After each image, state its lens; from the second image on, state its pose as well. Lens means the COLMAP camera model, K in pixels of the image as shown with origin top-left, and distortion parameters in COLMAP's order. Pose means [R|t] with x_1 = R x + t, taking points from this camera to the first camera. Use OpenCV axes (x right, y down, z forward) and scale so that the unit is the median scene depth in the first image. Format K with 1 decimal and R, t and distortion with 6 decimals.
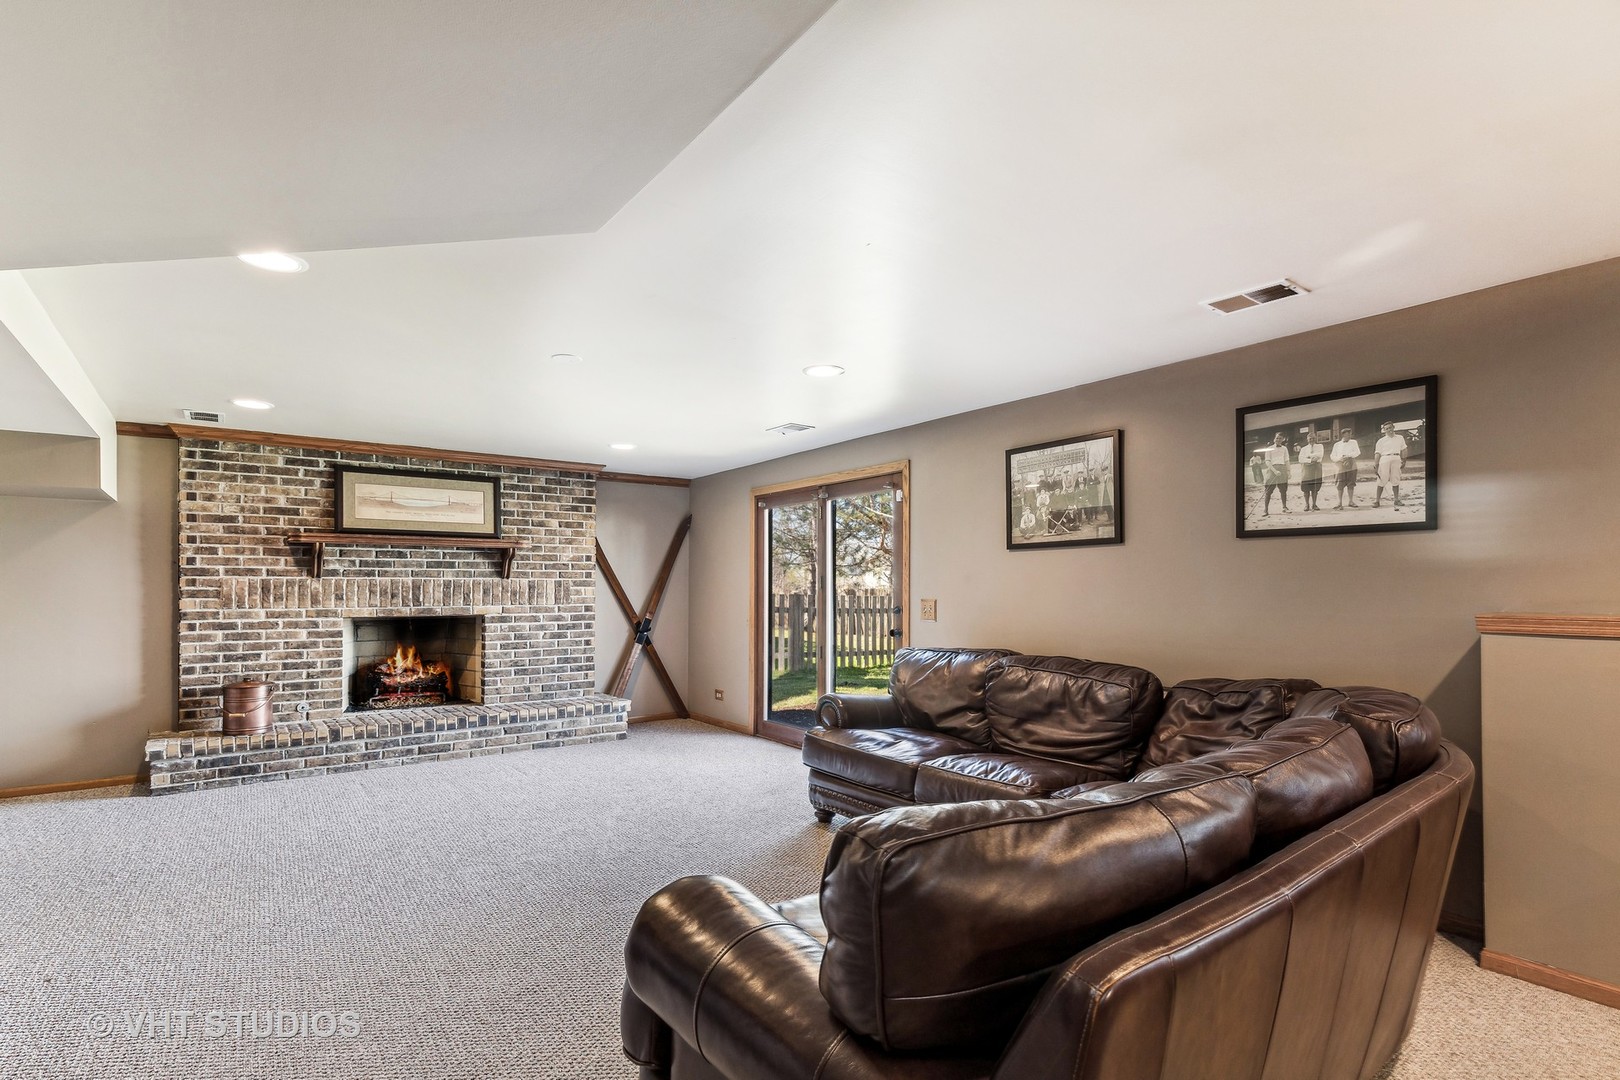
lens RADIAL K [[763.9, 0, 824.7], [0, 763.9, 574.9], [0, 0, 1]] dist [-0.002696, 0.003982]
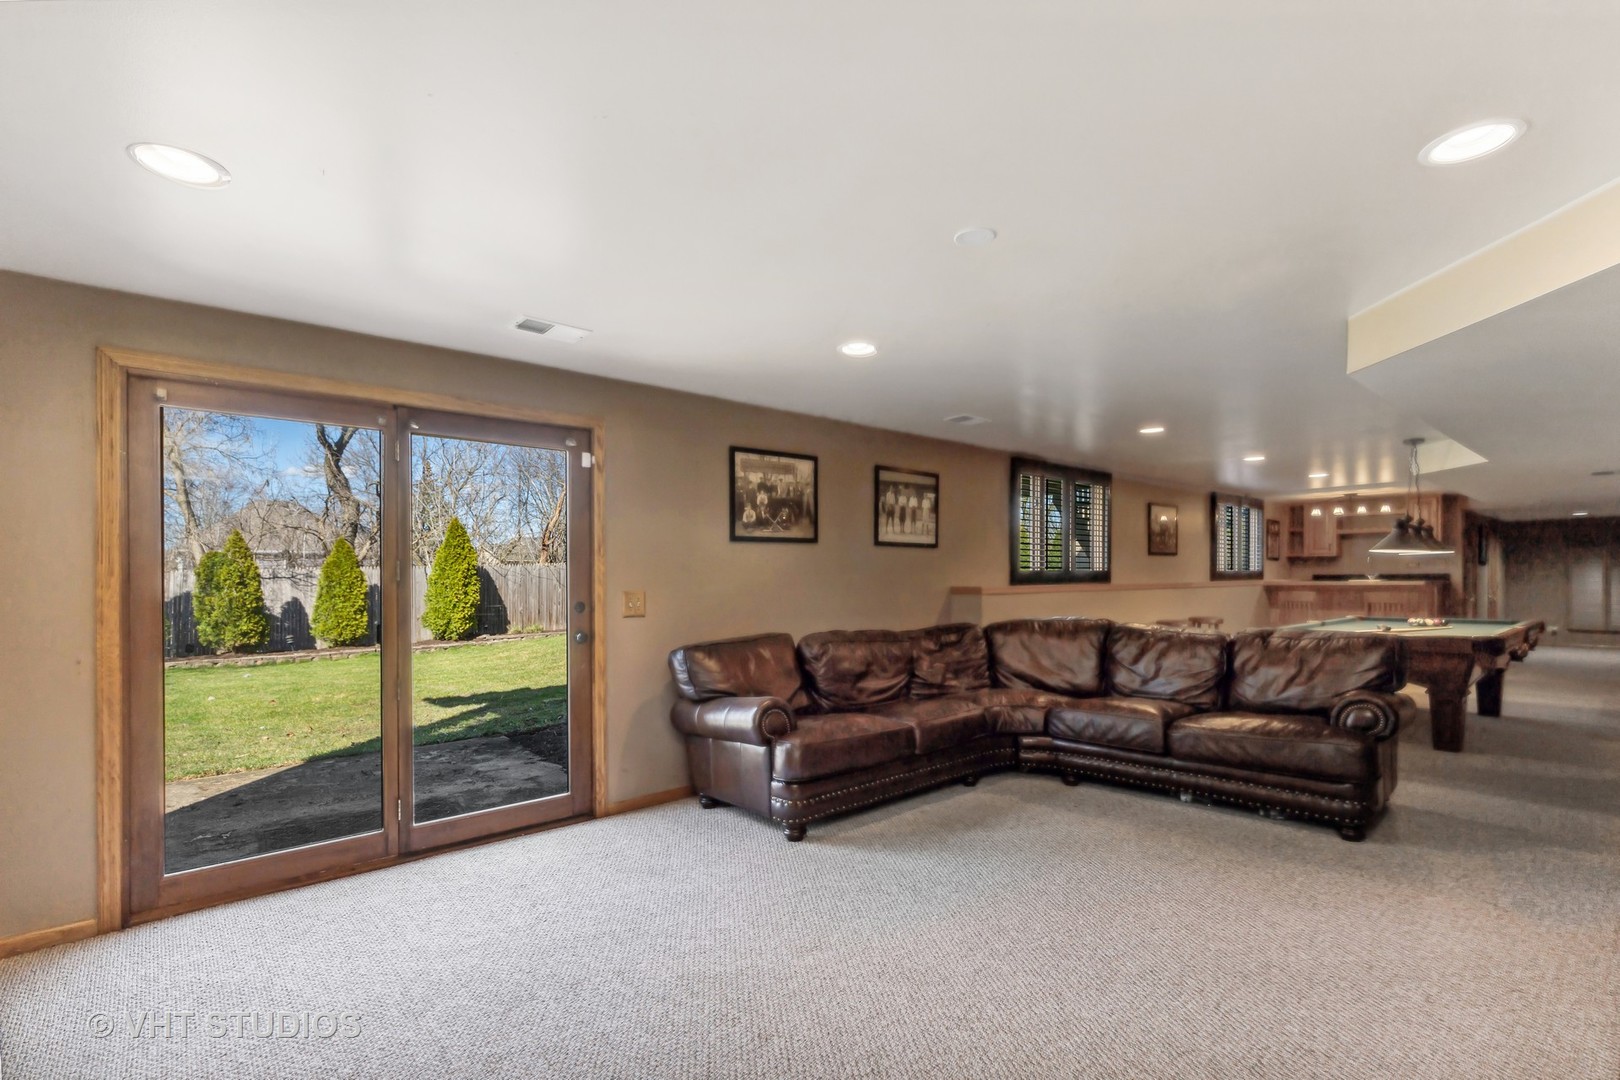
lens RADIAL K [[763.9, 0, 807.3], [0, 763.9, 585.1], [0, 0, 1]] dist [-0.002696, 0.003982]
pose [[-0.073631, -0.010711, 0.997228, -0.930060], [-0.008018, 0.999916, 0.010148, 0.018252], [-0.997253, -0.007248, -0.073711, 1.108246]]
